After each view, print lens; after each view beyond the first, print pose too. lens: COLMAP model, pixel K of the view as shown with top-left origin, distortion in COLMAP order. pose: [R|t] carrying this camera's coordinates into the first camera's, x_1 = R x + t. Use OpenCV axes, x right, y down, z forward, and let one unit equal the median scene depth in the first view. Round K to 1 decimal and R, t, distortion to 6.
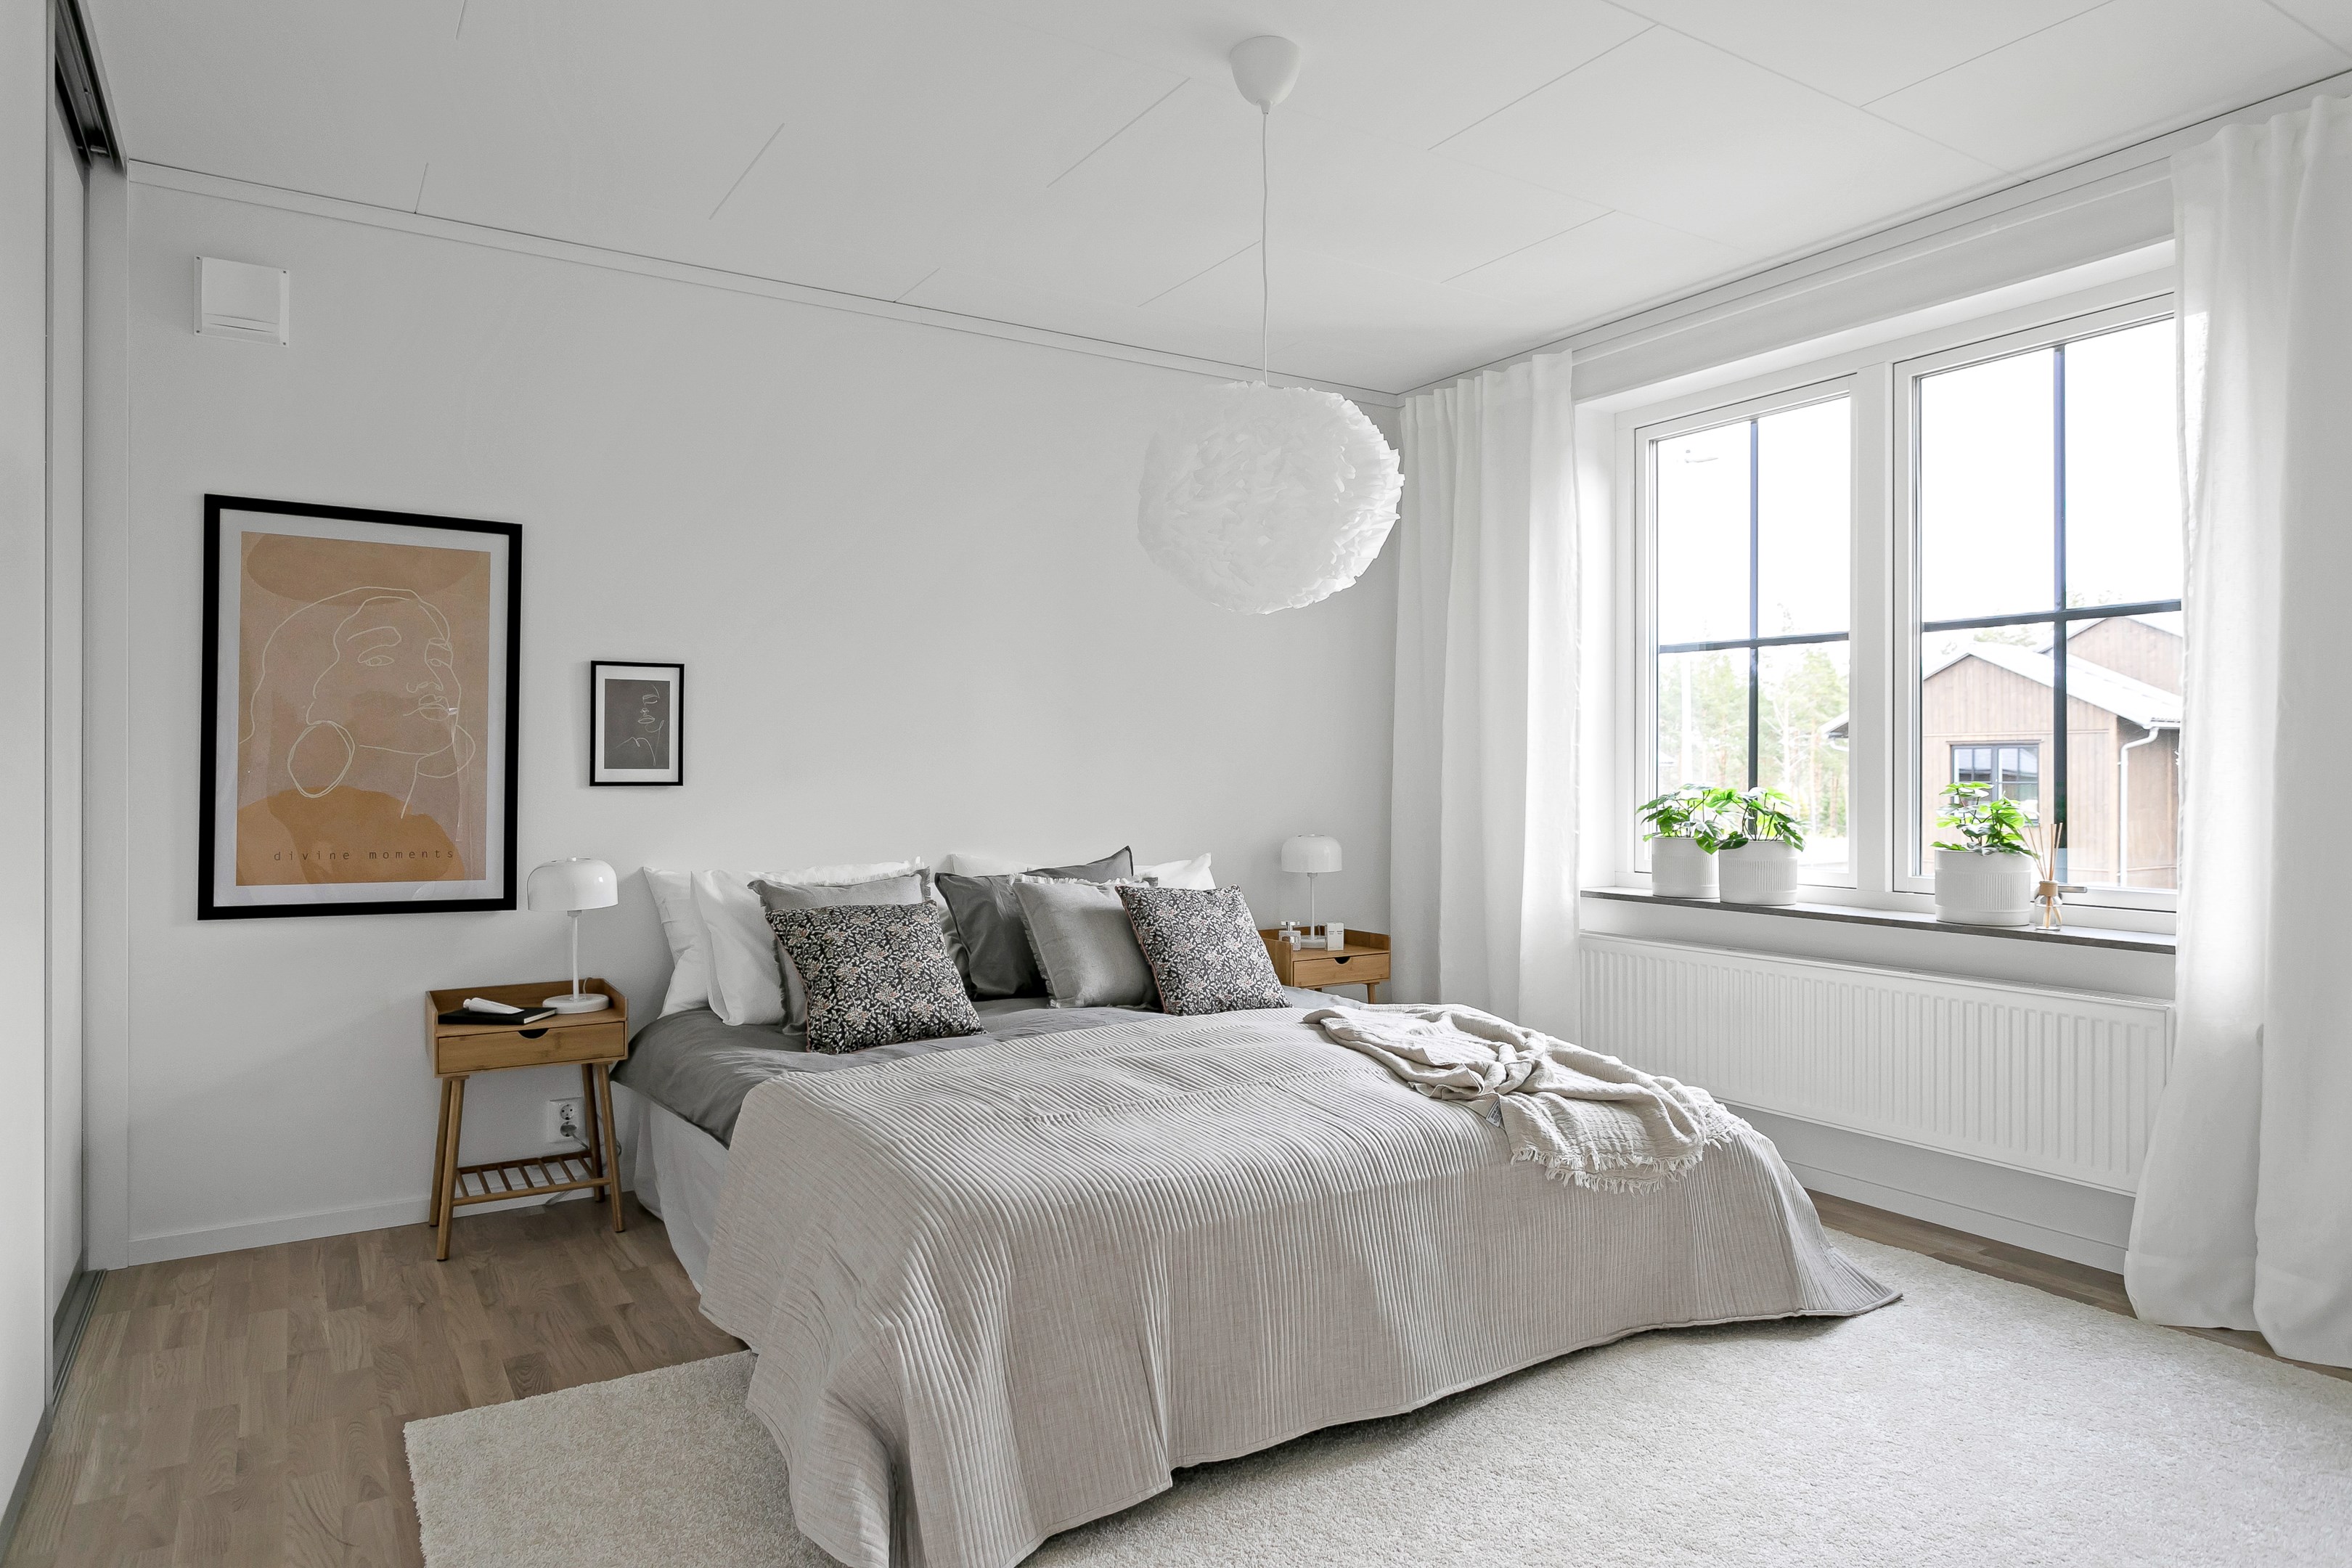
lens RADIAL K [[1419.0, 0, 1164.0], [0, 1419.0, 779.2], [0, 0, 1]] dist [-0.013685, 0.000154]
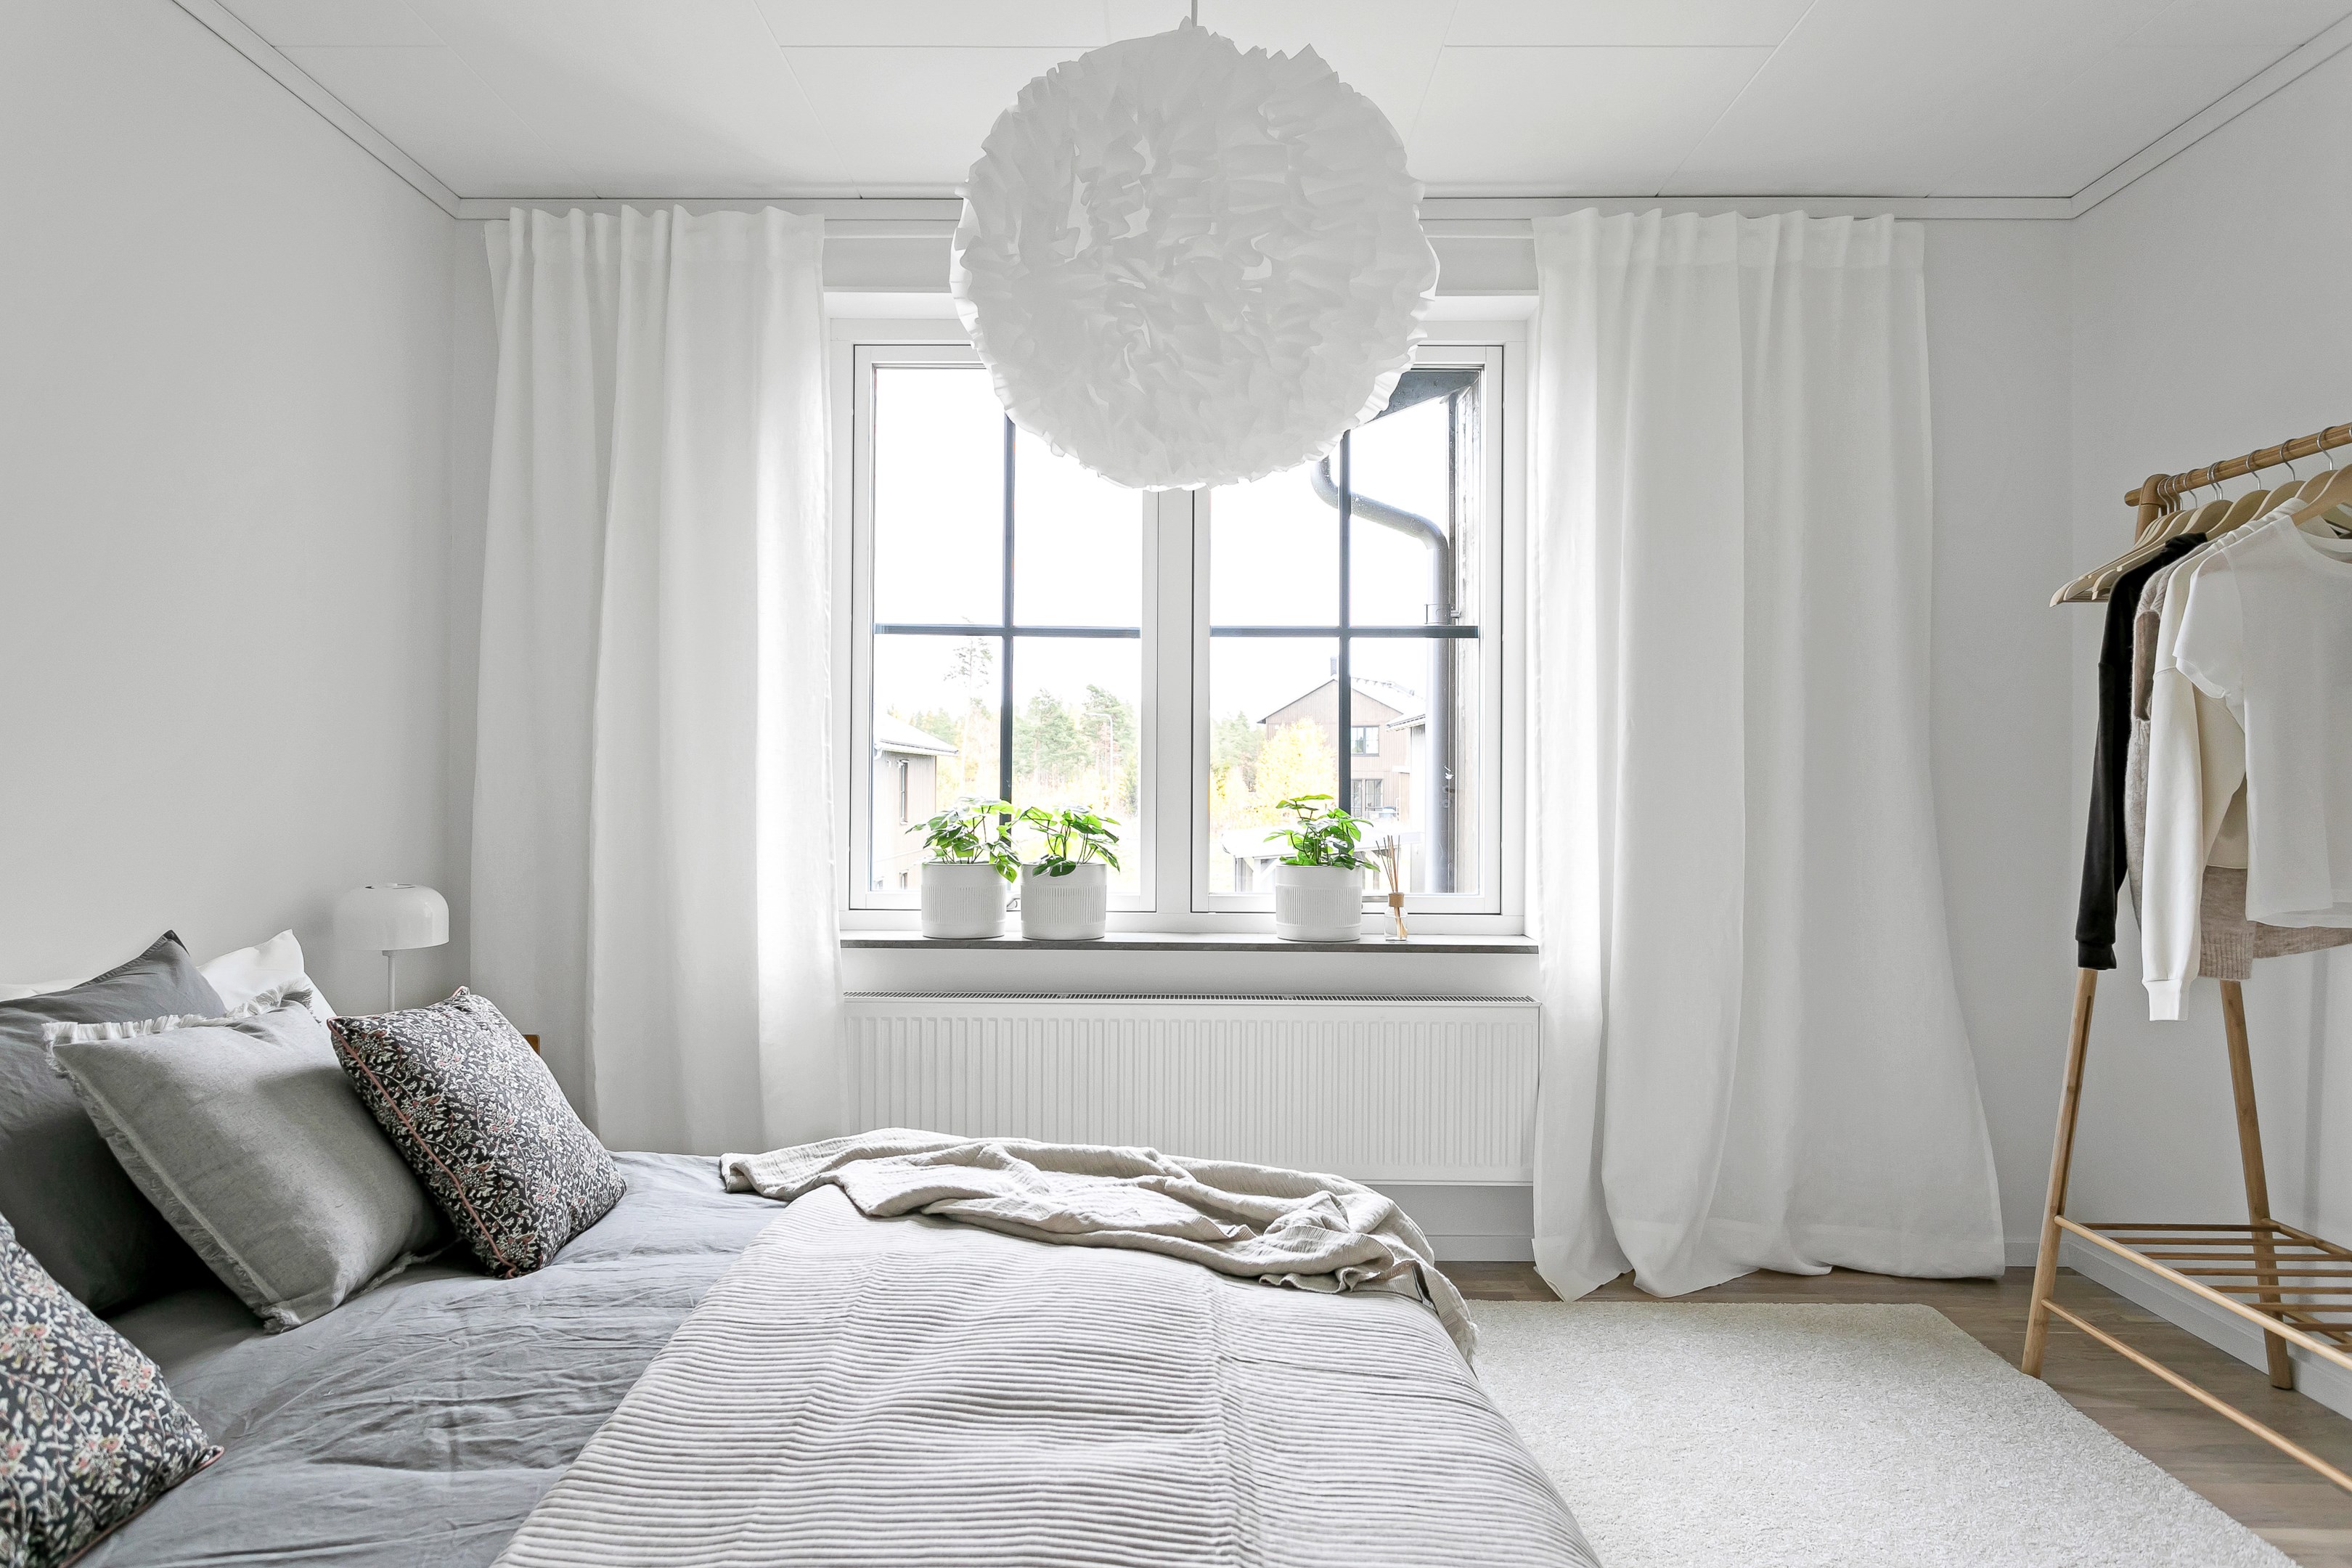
lens RADIAL K [[1419.0, 0, 1164.0], [0, 1419.0, 779.2], [0, 0, 1]] dist [-0.013685, 0.000154]
pose [[0.534911, 0.004920, 0.844894, -0.283758], [-0.001194, 0.999986, -0.005067, -0.003267], [-0.844907, 0.001702, 0.534910, 0.519236]]
